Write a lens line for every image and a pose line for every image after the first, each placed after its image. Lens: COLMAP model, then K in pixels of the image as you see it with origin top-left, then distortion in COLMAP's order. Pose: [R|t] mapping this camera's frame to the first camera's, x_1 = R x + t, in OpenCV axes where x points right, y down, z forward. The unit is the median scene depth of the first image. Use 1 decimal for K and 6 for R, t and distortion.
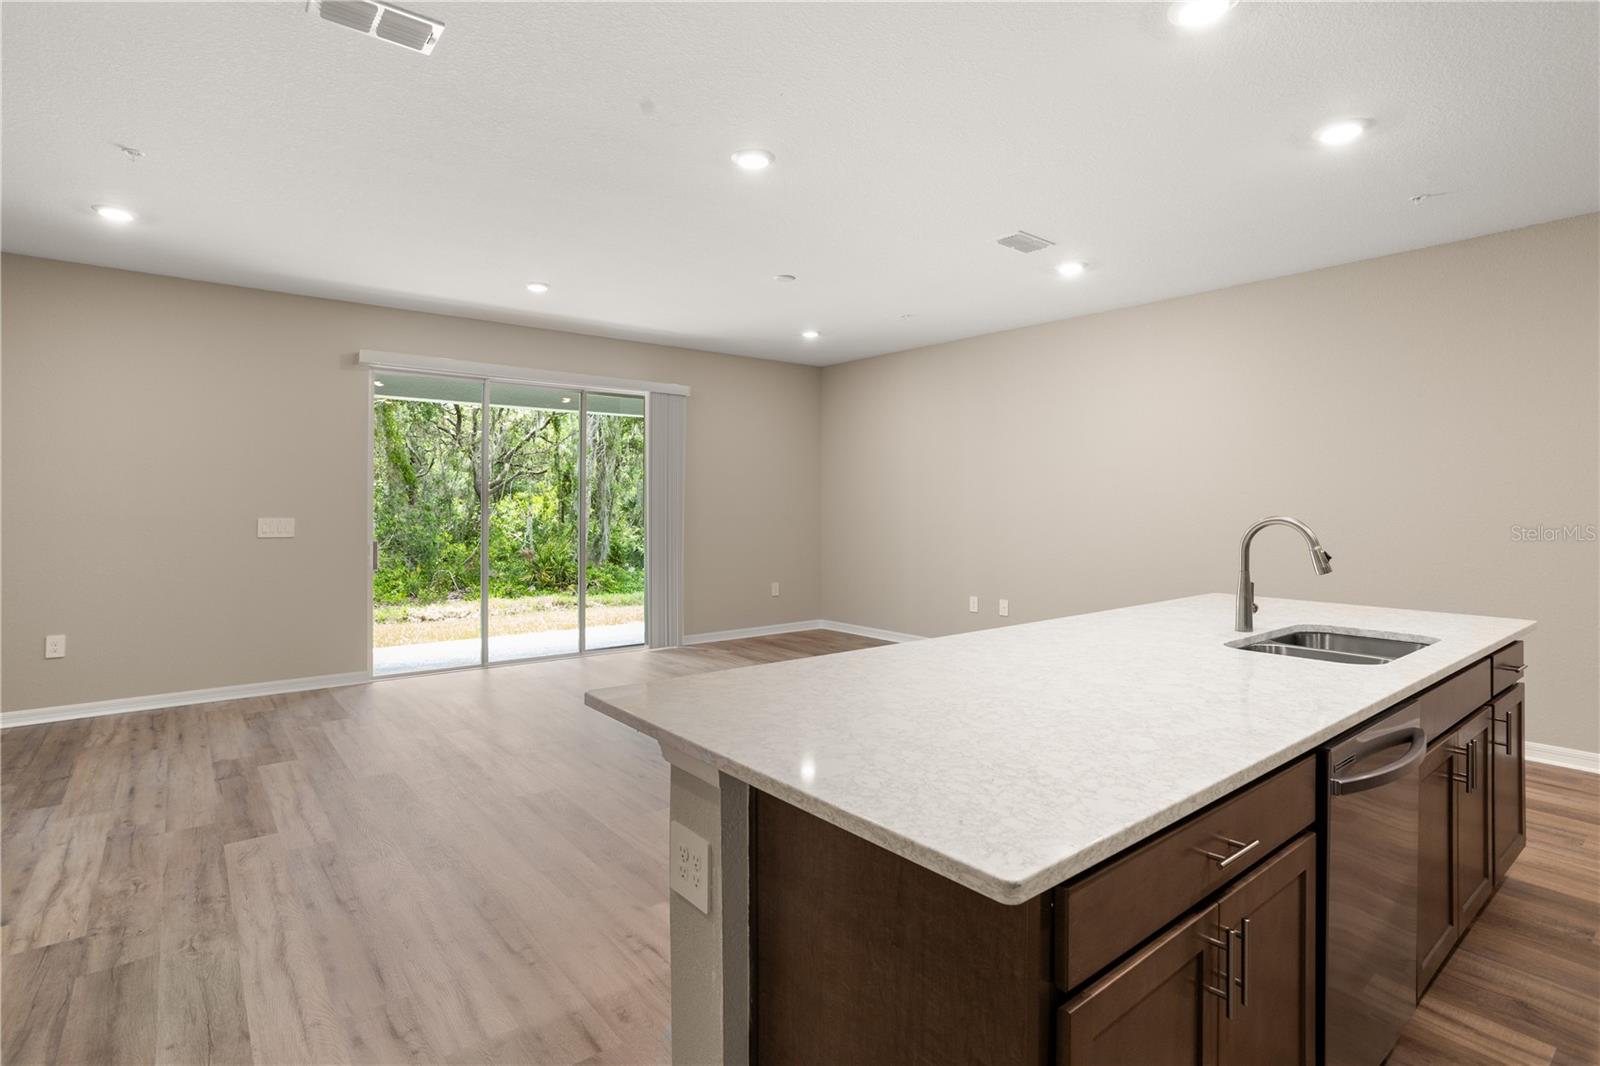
lens RADIAL K [[789.1, 0, 785.6], [0, 789.1, 505.1], [0, 0, 1]] dist [-0.032332, 0.016009]
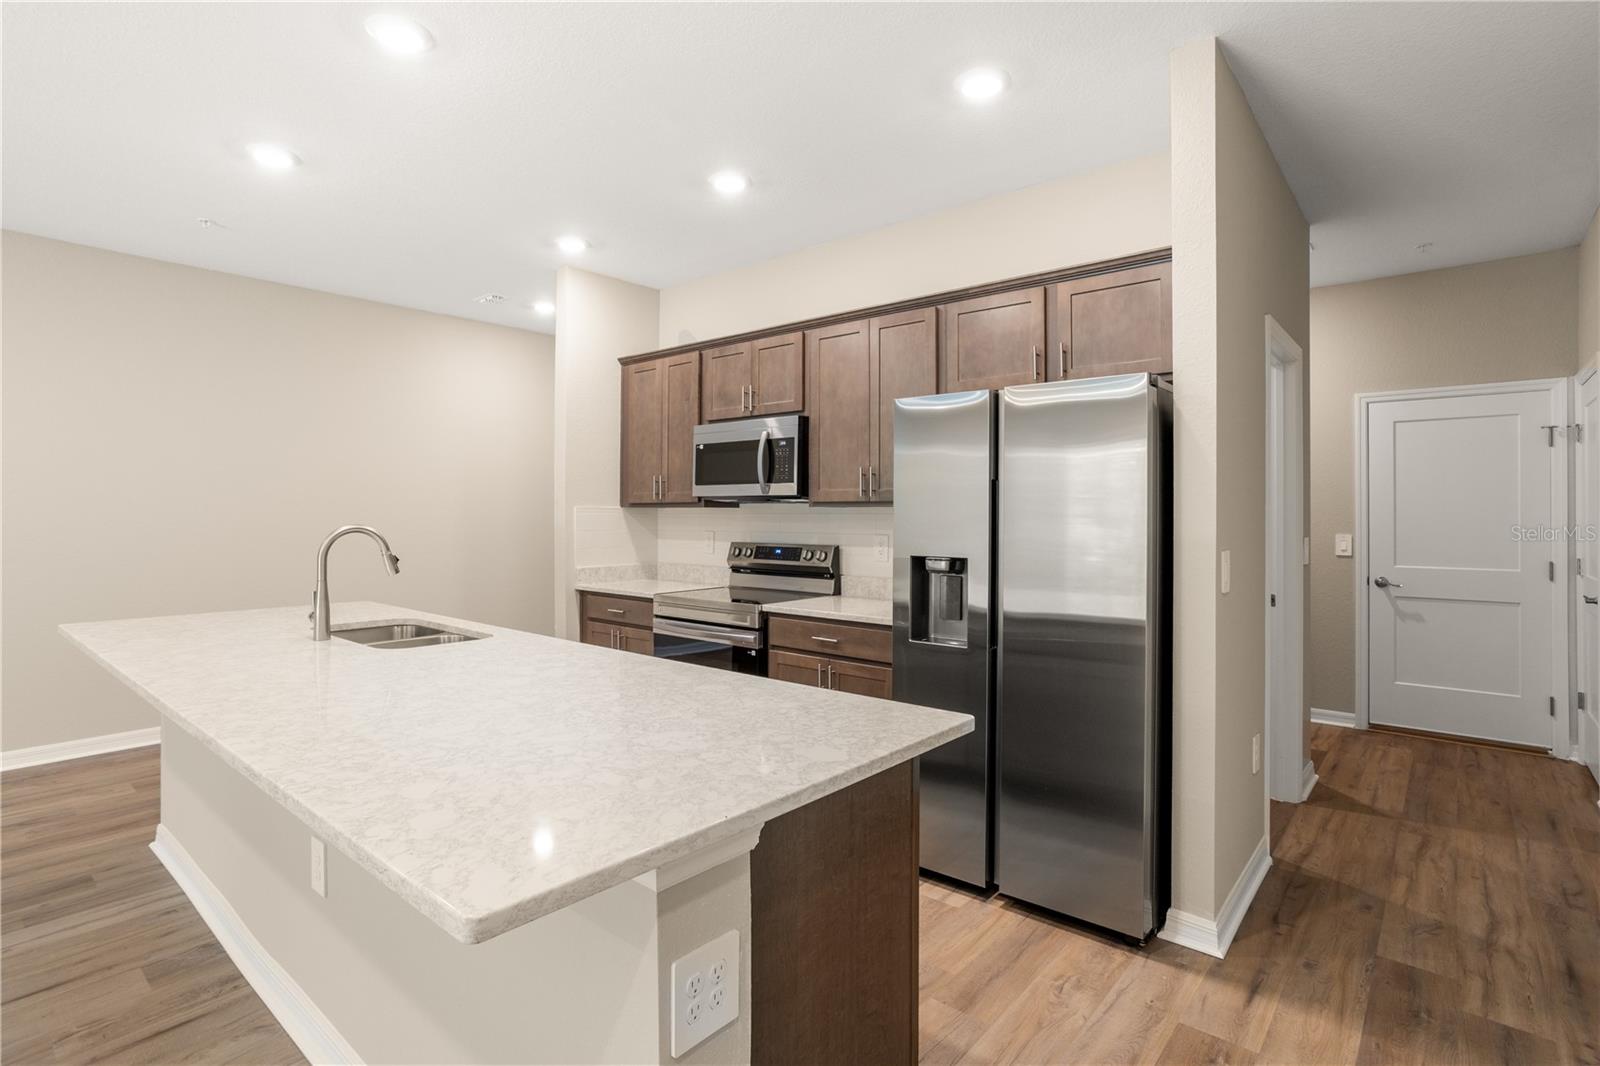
lens RADIAL K [[789.1, 0, 772.2], [0, 789.1, 504.6], [0, 0, 1]] dist [-0.032332, 0.016009]
pose [[-0.177886, 0.006120, 0.984032, -0.554964], [-0.003290, 0.999971, -0.006814, -0.008186], [-0.984046, -0.004449, -0.177861, 0.667851]]
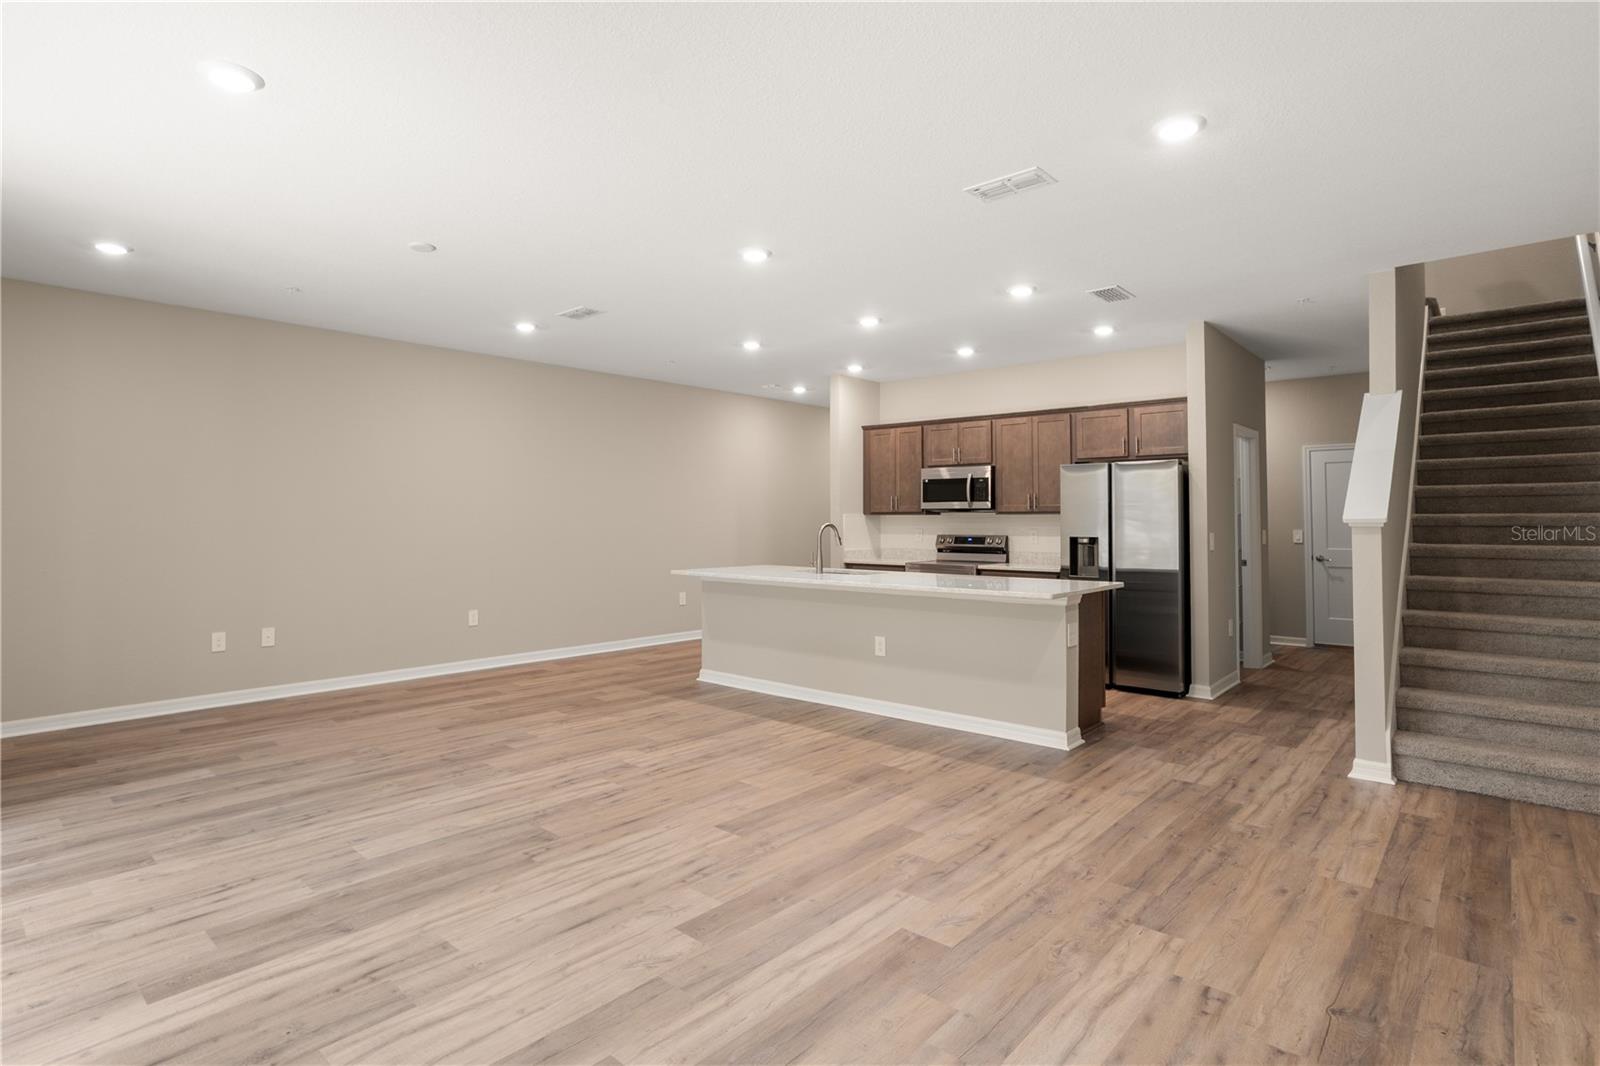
lens RADIAL K [[789.1, 0, 786.1], [0, 789.1, 490.5], [0, 0, 1]] dist [-0.032332, 0.016009]
pose [[-0.160903, 0.031875, 0.986455, -1.870885], [-0.000770, 0.999474, -0.032421, -0.008150], [-0.986970, -0.005976, -0.160794, 1.618601]]
